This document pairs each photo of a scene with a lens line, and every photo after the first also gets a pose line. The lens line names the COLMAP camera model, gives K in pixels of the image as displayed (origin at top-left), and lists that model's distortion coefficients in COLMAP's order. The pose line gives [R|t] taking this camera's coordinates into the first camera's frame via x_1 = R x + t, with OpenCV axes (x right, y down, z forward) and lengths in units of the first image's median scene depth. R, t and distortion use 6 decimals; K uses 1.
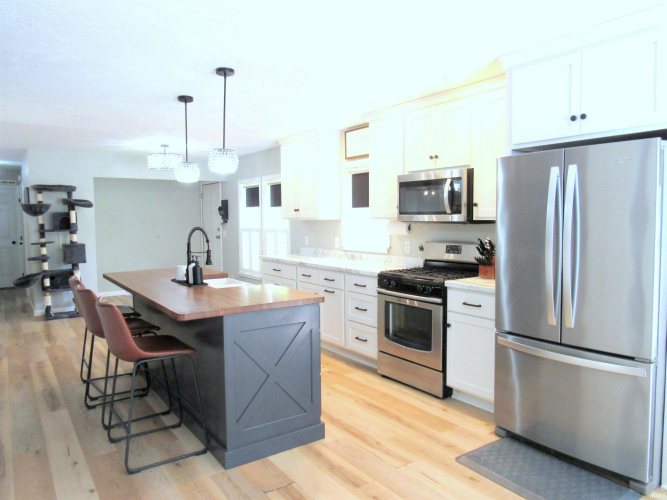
lens RADIAL K [[482.1, 0, 332.7], [0, 482.1, 247.8], [0, 0, 1]] dist [-0.026146, -0.000843]
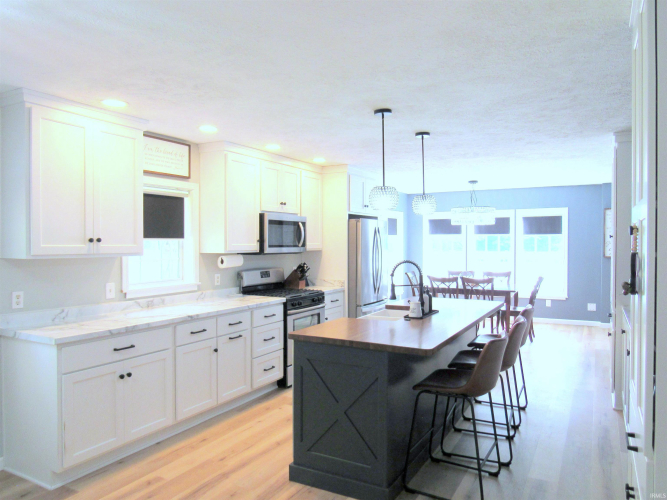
lens RADIAL K [[482.1, 0, 334.8], [0, 482.1, 247.9], [0, 0, 1]] dist [-0.026146, -0.000843]
pose [[-0.445770, -0.003360, 0.895141, -0.849839], [0.060134, 0.997622, 0.033691, -0.085902], [-0.893125, 0.068847, -0.444508, 1.212744]]
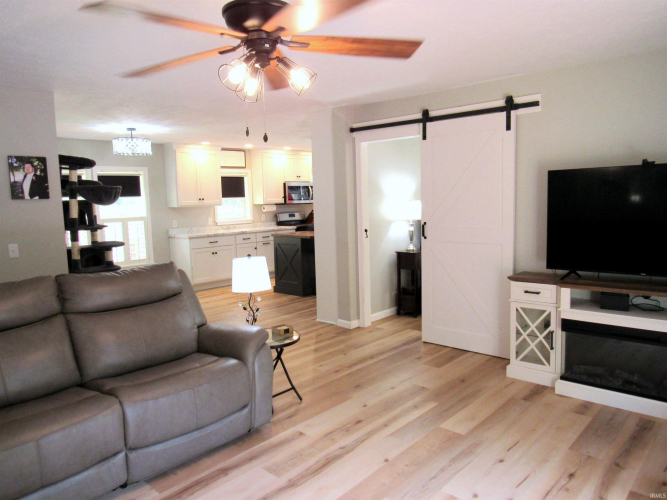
lens RADIAL K [[482.1, 0, 335.5], [0, 482.1, 248.7], [0, 0, 1]] dist [-0.026146, -0.000843]
pose [[-0.223174, -0.091318, 0.970492, -1.827470], [0.088557, 0.989586, 0.113479, -0.073066], [-0.970748, 0.111270, -0.212763, 1.137238]]
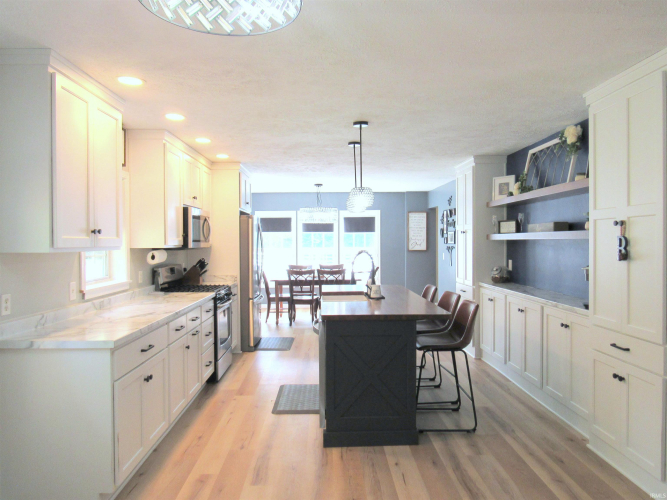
lens RADIAL K [[482.1, 0, 337.1], [0, 482.1, 248.2], [0, 0, 1]] dist [-0.026146, -0.000843]
pose [[-0.837539, 0.004330, 0.546360, -0.667730], [0.046288, 0.996936, 0.063055, -0.097440], [-0.544413, 0.078101, -0.835173, 1.551419]]
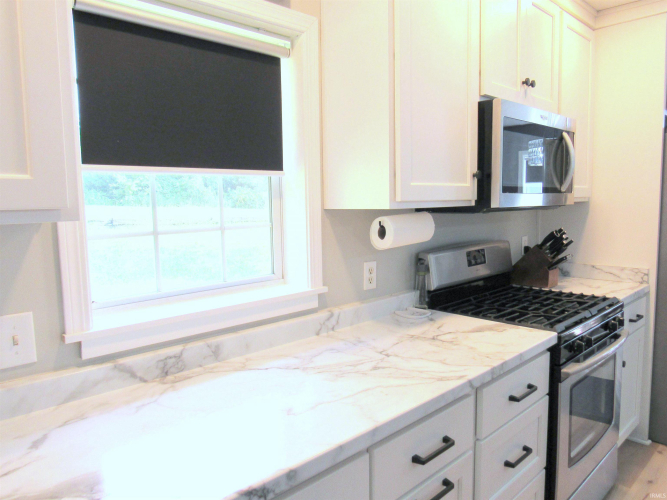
lens RADIAL K [[482.1, 0, 333.5], [0, 482.1, 248.3], [0, 0, 1]] dist [-0.026146, -0.000843]
pose [[-0.156102, -0.087431, 0.983864, -0.233216], [0.080028, 0.991680, 0.100823, -0.066491], [-0.984494, 0.094475, -0.147807, 1.076882]]
